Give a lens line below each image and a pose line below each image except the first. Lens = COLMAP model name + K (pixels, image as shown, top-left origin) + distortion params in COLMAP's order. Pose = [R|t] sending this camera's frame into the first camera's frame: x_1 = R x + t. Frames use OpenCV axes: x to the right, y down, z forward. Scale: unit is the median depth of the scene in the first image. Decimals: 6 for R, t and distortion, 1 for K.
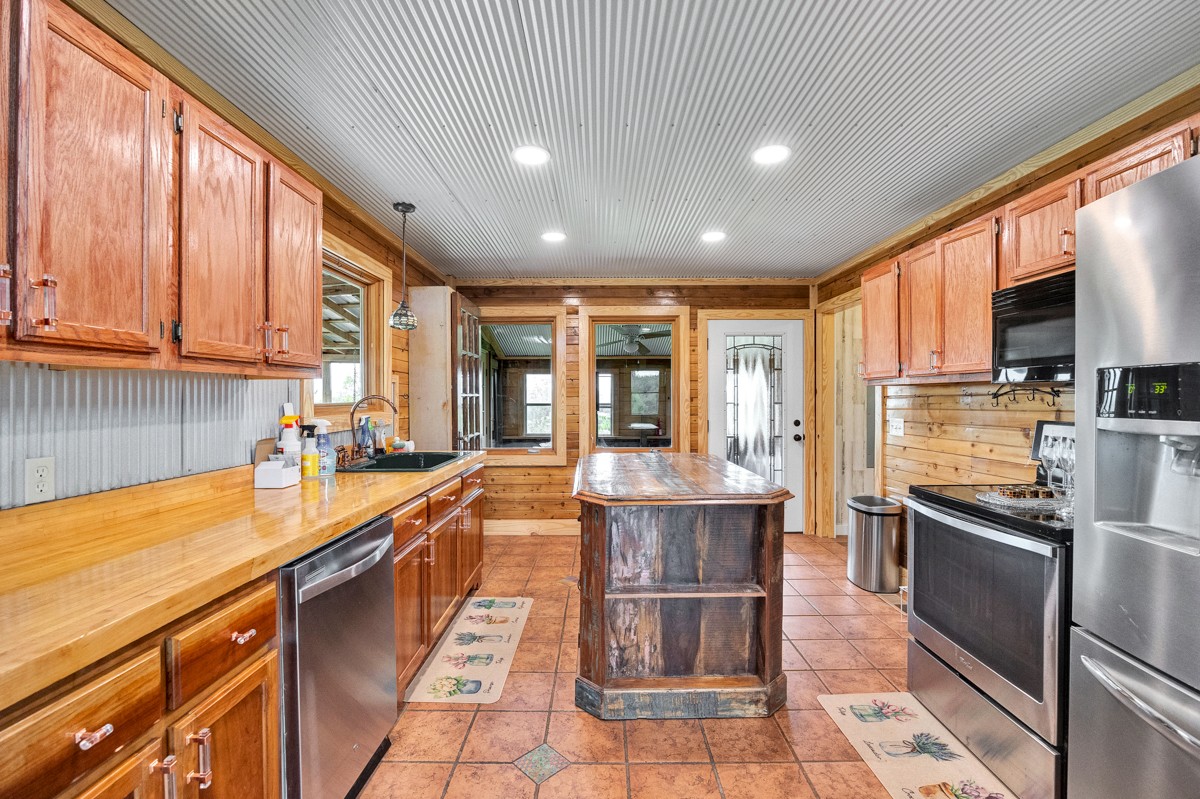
lens RADIAL K [[523.1, 0, 589.2], [0, 523.1, 396.8], [0, 0, 1]] dist [-0.016608, 0.000256]
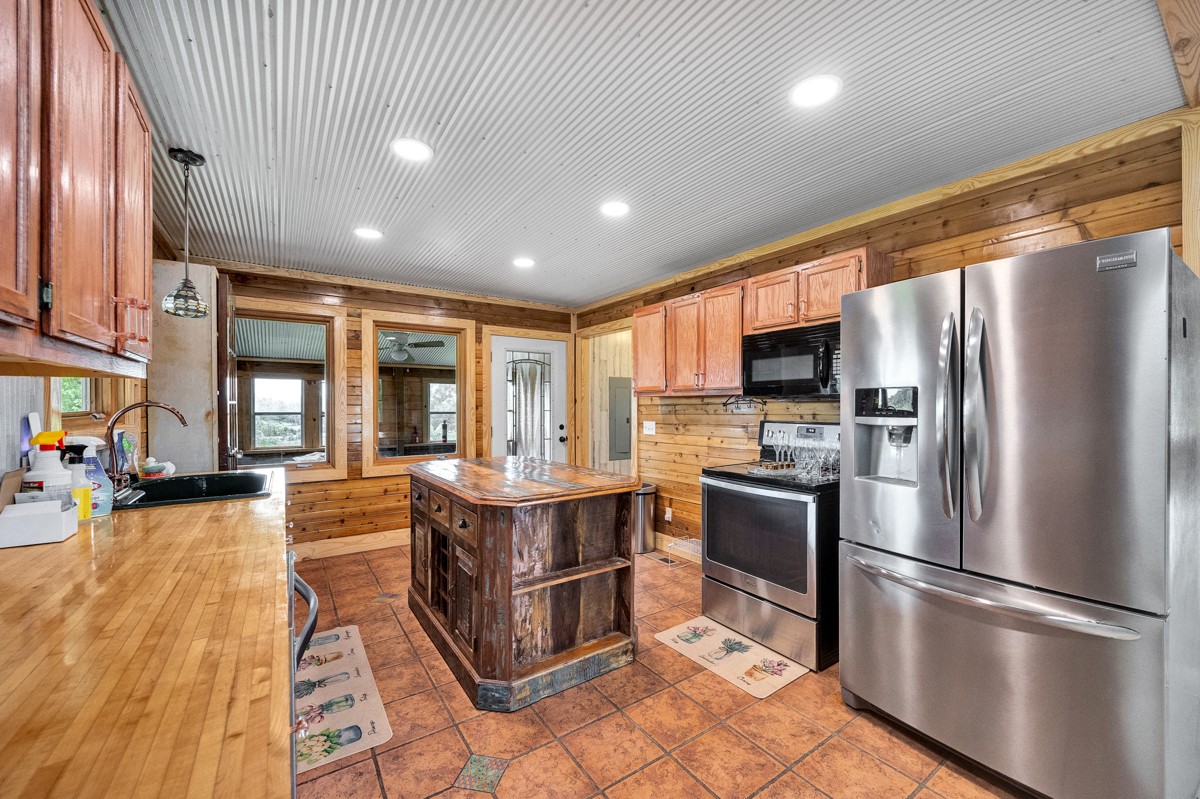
lens RADIAL K [[477.7, 0, 604.0], [0, 477.7, 405.8], [0, 0, 1]] dist [0.000022, 0.000166]
pose [[0.816090, 0.001137, 0.577924, -0.352183], [-0.001395, 0.999999, 0.000002, 0.002164], [-0.577923, -0.000808, 0.816091, 0.097513]]
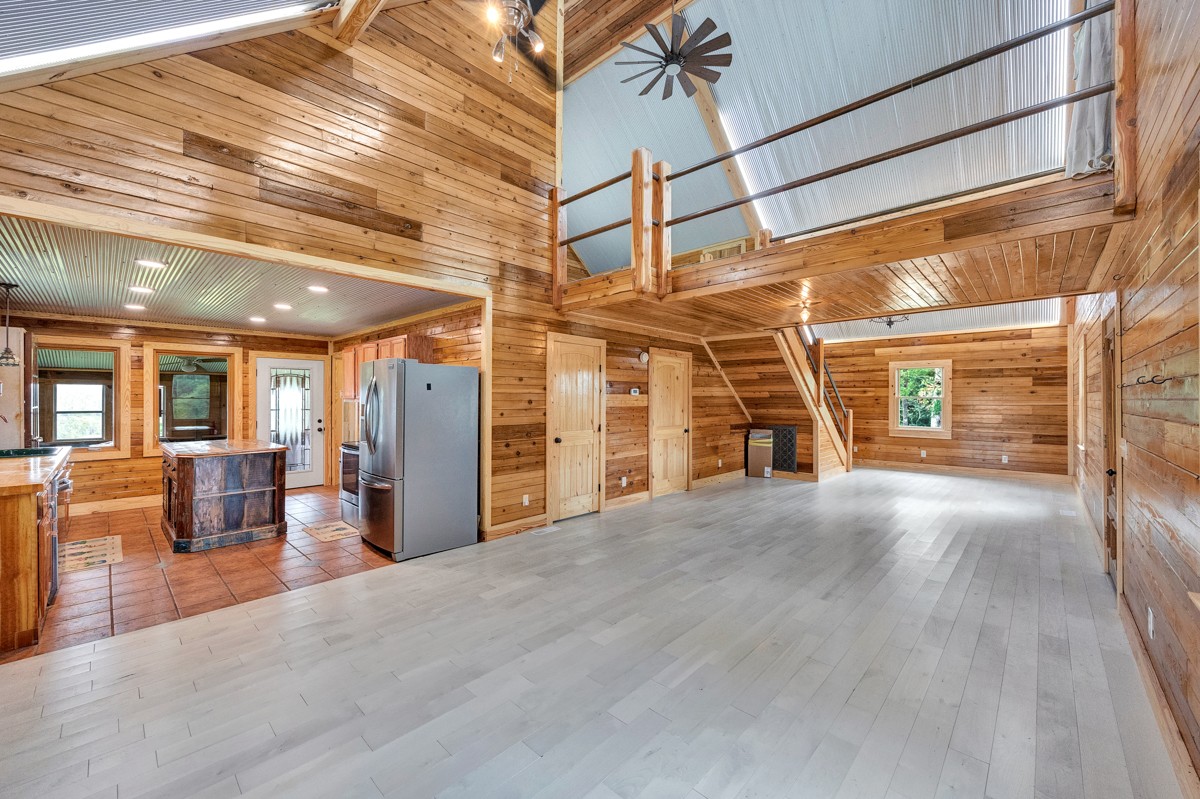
lens RADIAL K [[475.1, 0, 601.7], [0, 475.1, 397.4], [0, 0, 1]] dist [-0.000732, -0.000091]
pose [[0.675324, 0.004827, 0.737506, -0.277594], [-0.002936, 0.999988, -0.003857, -0.053870], [-0.737515, 0.000440, 0.675330, -1.616457]]
